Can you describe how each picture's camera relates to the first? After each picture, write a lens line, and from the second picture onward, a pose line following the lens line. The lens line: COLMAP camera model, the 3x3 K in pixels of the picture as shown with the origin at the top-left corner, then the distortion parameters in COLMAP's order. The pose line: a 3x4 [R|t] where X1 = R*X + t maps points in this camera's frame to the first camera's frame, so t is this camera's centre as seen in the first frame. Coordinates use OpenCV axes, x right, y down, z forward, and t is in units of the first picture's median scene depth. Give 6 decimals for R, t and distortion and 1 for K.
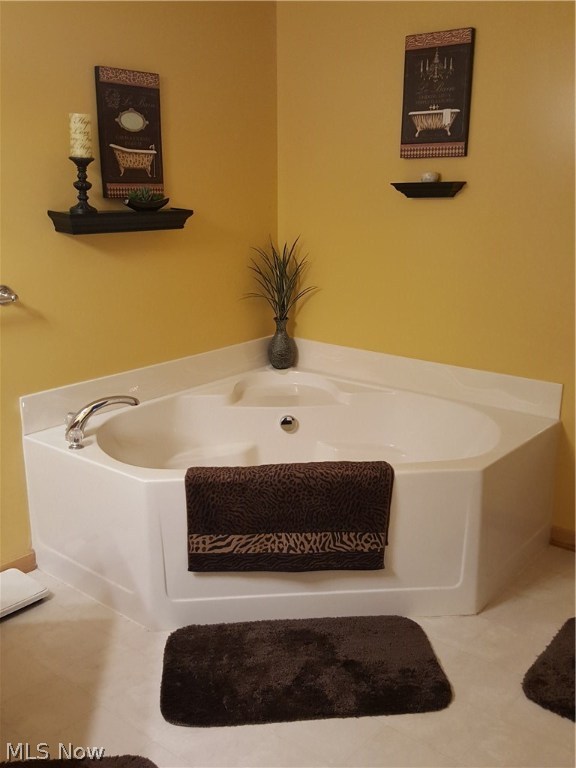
lens RADIAL K [[750.3, 0, 292.1], [0, 750.3, 380.9], [0, 0, 1]] dist [0.197703, -0.379505]
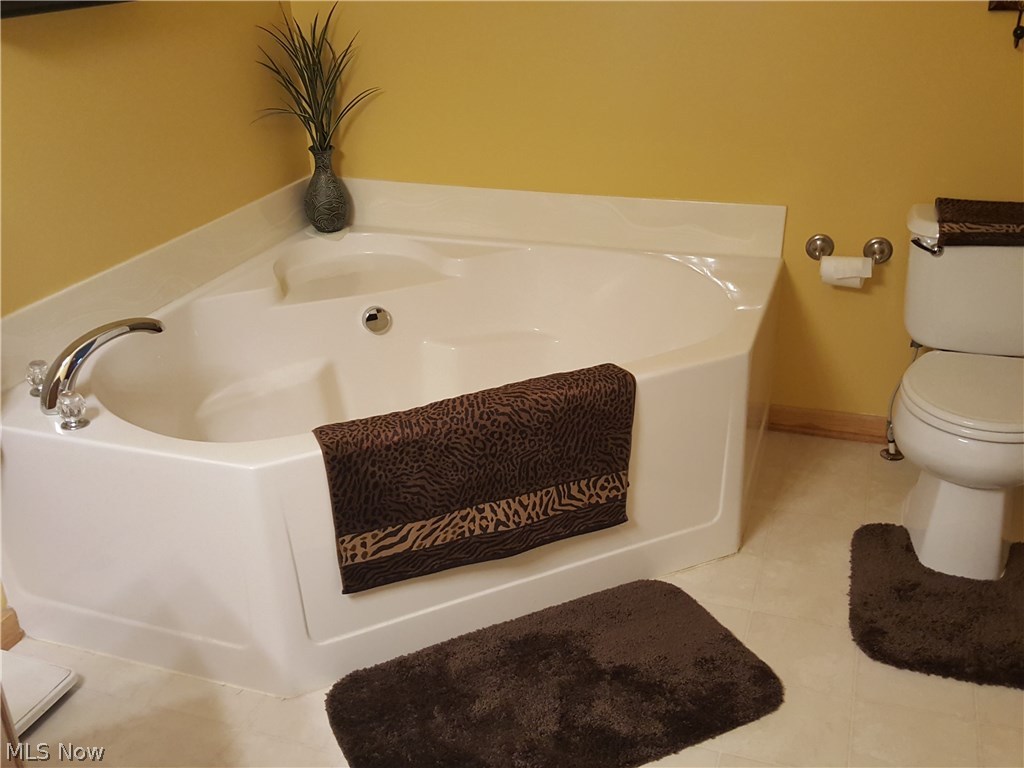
lens RADIAL K [[1000.5, 0, 520.1], [0, 1000.5, 398.1], [0, 0, 1]] dist [0.197703, -0.379505]
pose [[0.939552, -0.171221, 0.296521, -0.215919], [0.116060, 0.973980, 0.194664, -0.041448], [-0.322136, -0.148482, 0.934977, 0.227800]]
